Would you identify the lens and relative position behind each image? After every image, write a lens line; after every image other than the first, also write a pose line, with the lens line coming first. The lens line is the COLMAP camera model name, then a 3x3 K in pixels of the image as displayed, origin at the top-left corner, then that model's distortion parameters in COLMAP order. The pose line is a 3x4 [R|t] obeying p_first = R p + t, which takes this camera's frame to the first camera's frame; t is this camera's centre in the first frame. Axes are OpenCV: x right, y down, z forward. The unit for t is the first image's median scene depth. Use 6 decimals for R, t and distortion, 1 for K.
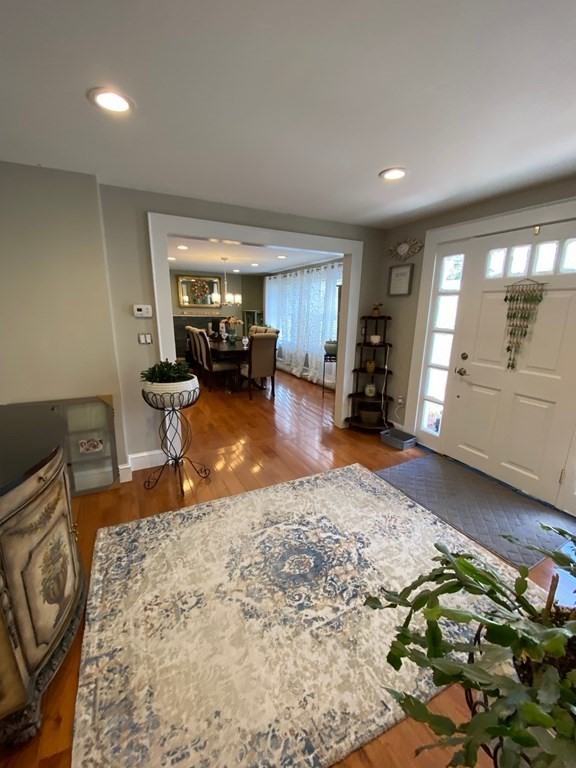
lens RADIAL K [[313.5, 0, 286.0], [0, 313.5, 386.4], [0, 0, 1]] dist [0.038052, -0.032144]
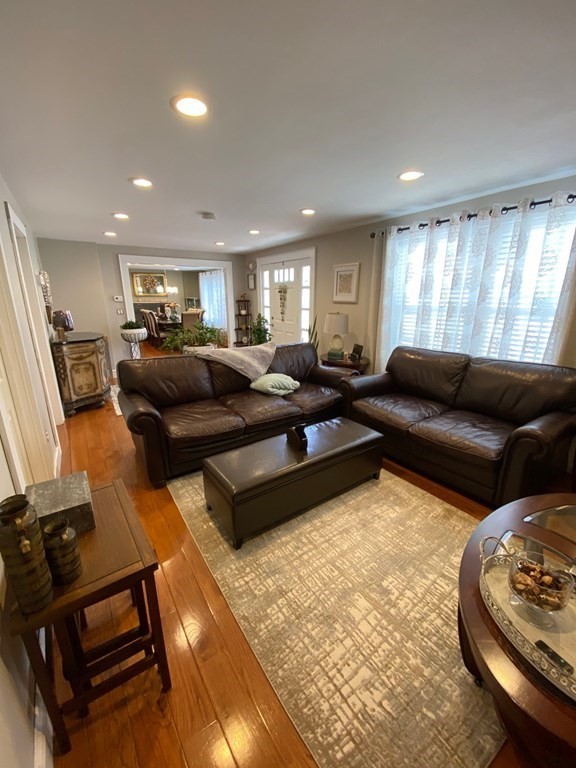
lens RADIAL K [[310.5, 0, 284.3], [0, 310.5, 384.1], [0, 0, 1]] dist [0.019580, -0.021062]
pose [[0.993262, -0.045000, 0.106796, 0.447696], [0.041114, 0.998420, 0.038308, 0.327384], [-0.108351, -0.033659, 0.993543, -1.338194]]
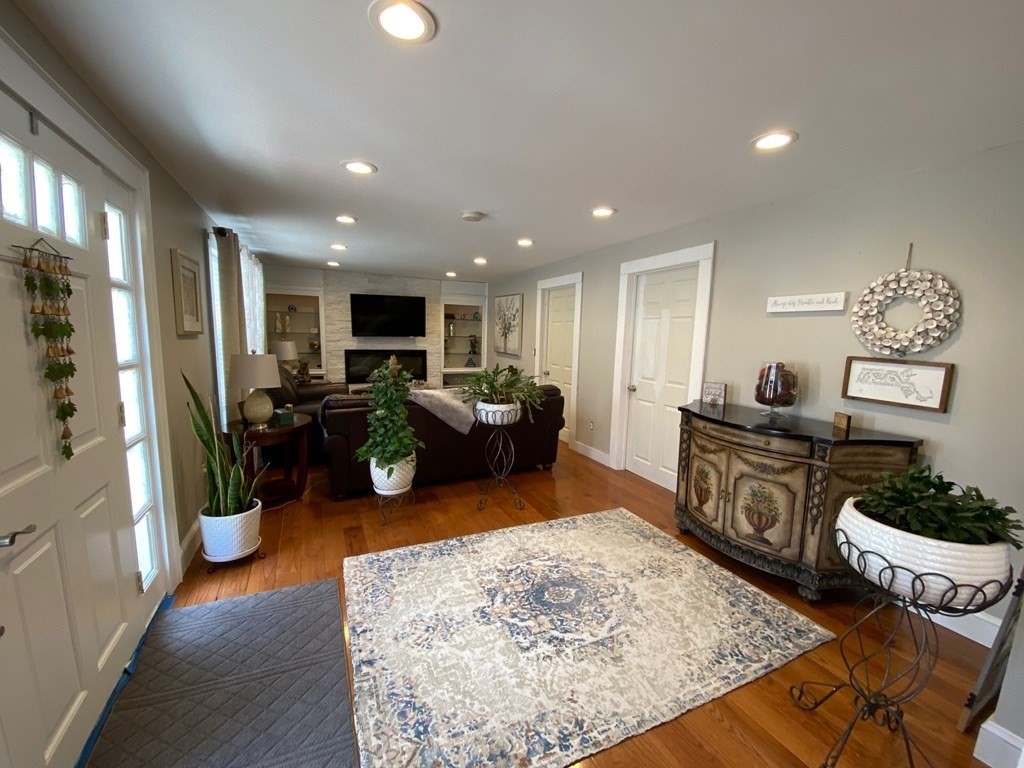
lens RADIAL K [[418.1, 0, 512.0], [0, 418.1, 384.0], [0, 0, 1]] dist [0.038052, -0.032144]
pose [[-0.998865, -0.039510, 0.026618, 0.127697], [-0.027551, 0.934897, 0.353847, -0.342238], [-0.038866, 0.352712, -0.934924, 1.418659]]
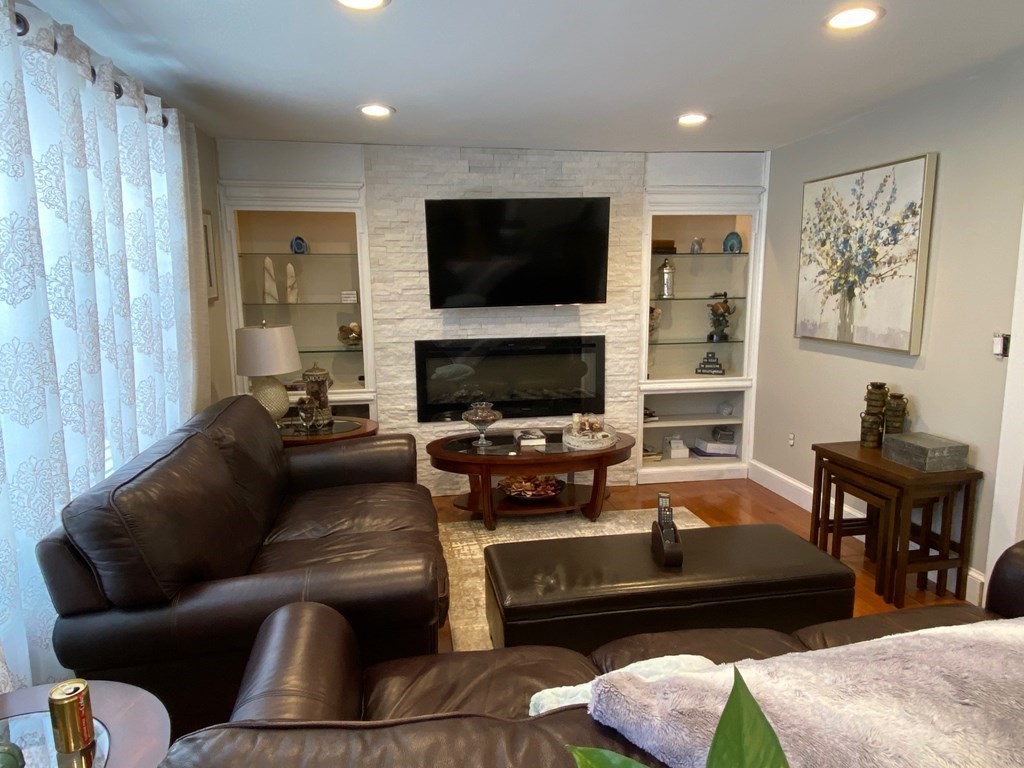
lens RADIAL K [[639.5, 0, 507.9], [0, 639.5, 392.9], [0, 0, 1]] dist [0.083148, -0.092203]
pose [[-0.951689, -0.049847, 0.302990, 0.507207], [0.074172, 0.920198, 0.384363, -0.083945], [-0.297970, 0.388267, -0.872045, 0.368649]]
